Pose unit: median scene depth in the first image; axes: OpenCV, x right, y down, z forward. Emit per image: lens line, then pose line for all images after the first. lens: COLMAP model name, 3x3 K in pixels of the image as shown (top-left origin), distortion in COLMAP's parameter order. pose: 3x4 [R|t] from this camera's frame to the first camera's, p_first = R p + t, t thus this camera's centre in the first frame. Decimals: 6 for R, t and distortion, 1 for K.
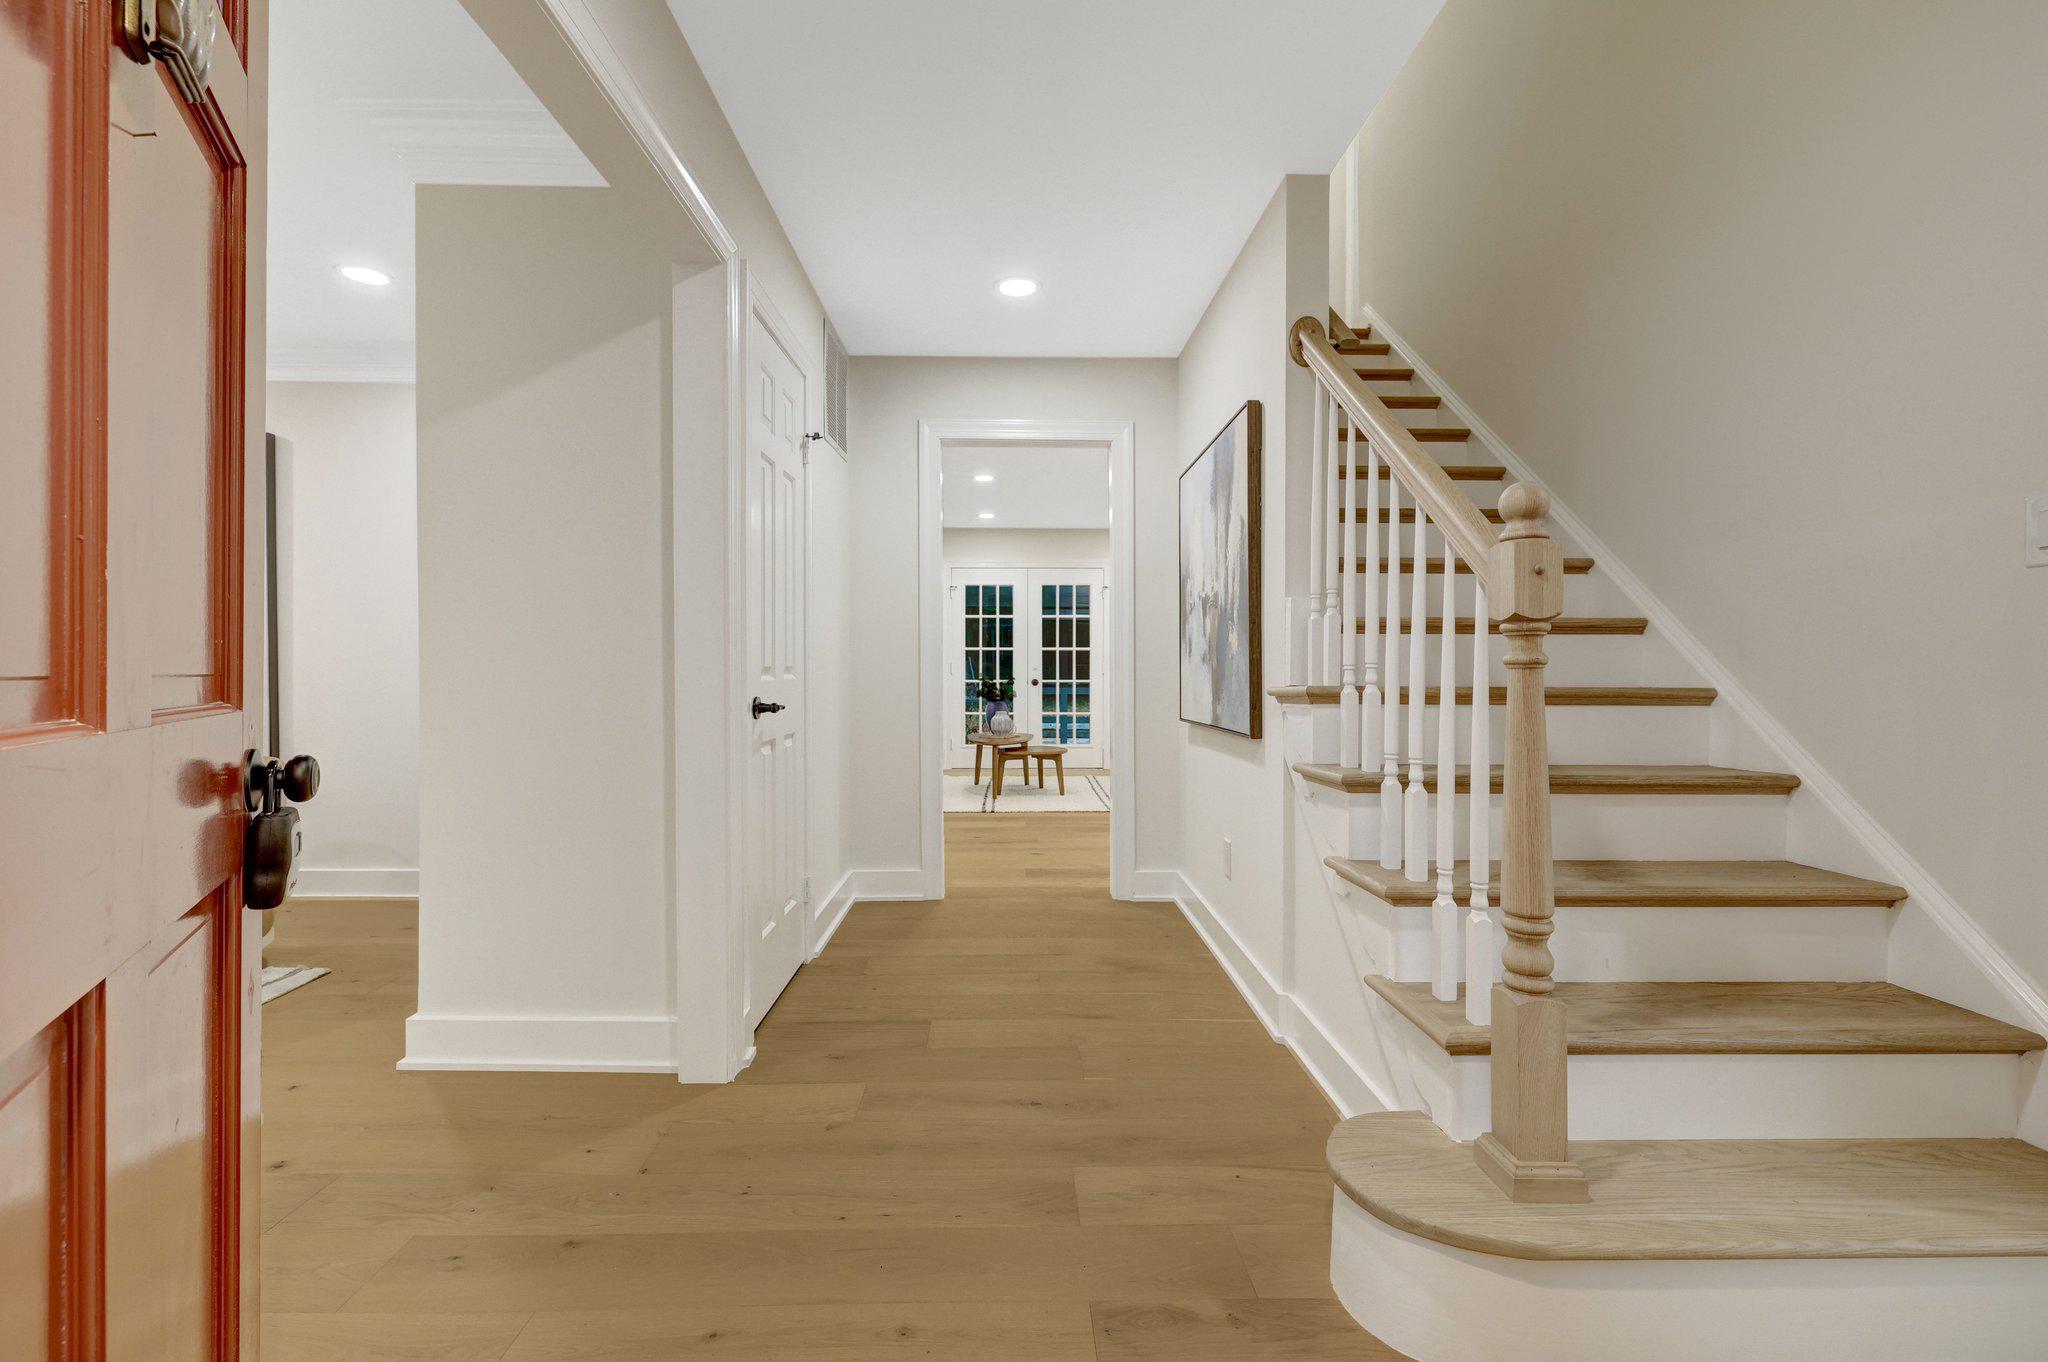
lens RADIAL K [[877.8, 0, 1024.0], [0, 877.8, 681.0], [0, 0, 1]] dist [-0.002186, -0.000167]
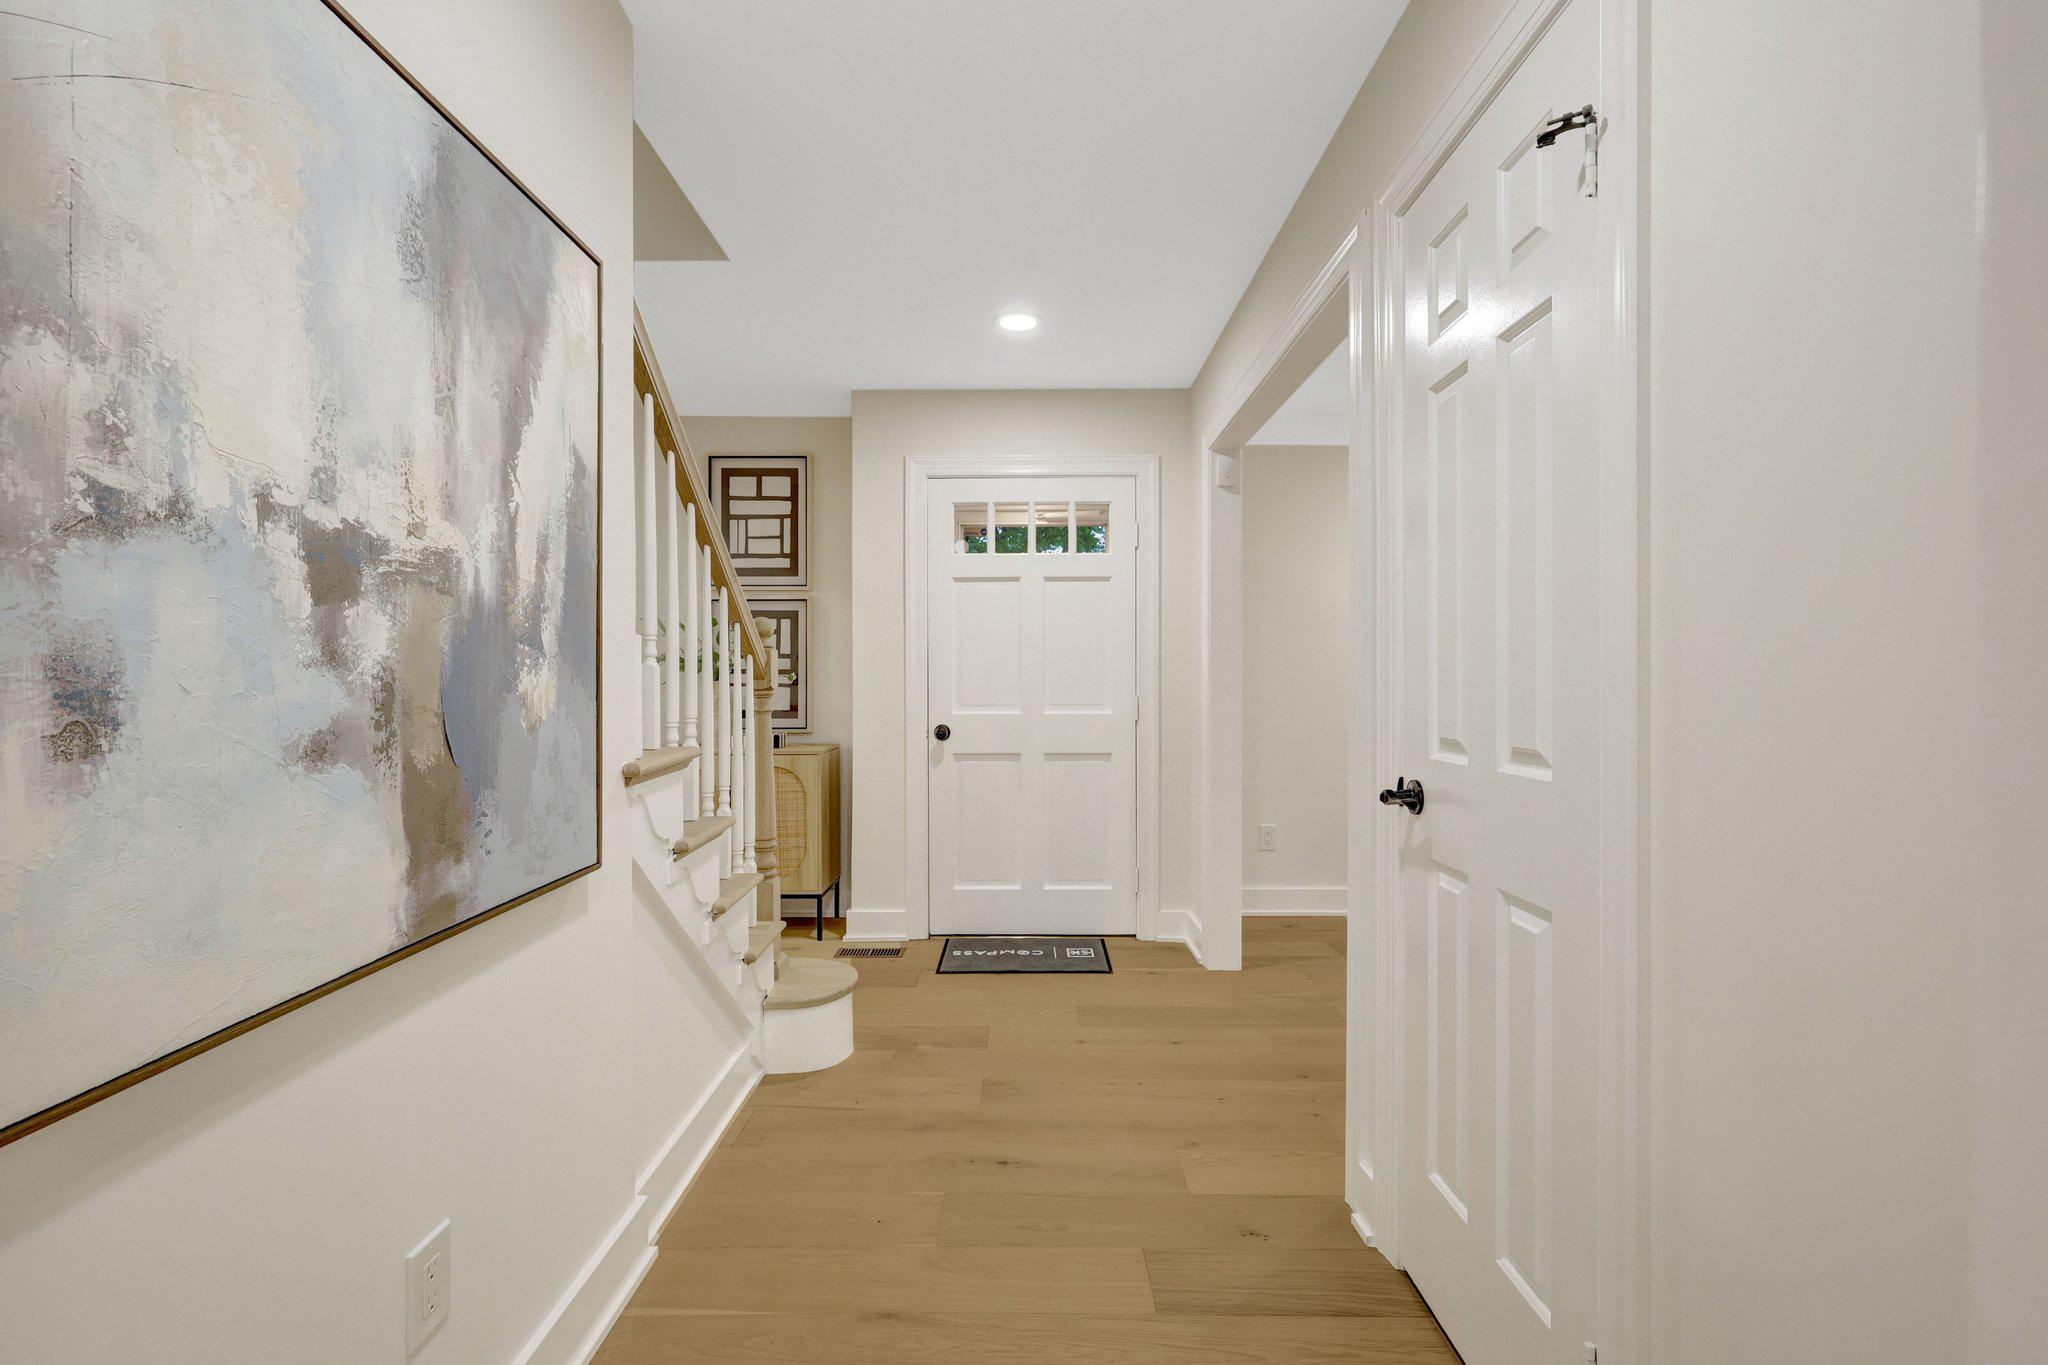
lens RADIAL K [[877.8, 0, 1024.0], [0, 877.8, 682.5], [0, 0, 1]] dist [-0.002186, -0.000167]
pose [[-0.999754, -0.000392, 0.022175, -0.032234], [-0.000025, 0.999863, 0.016544, -0.077612], [-0.022179, 0.016540, -0.999617, 1.950340]]
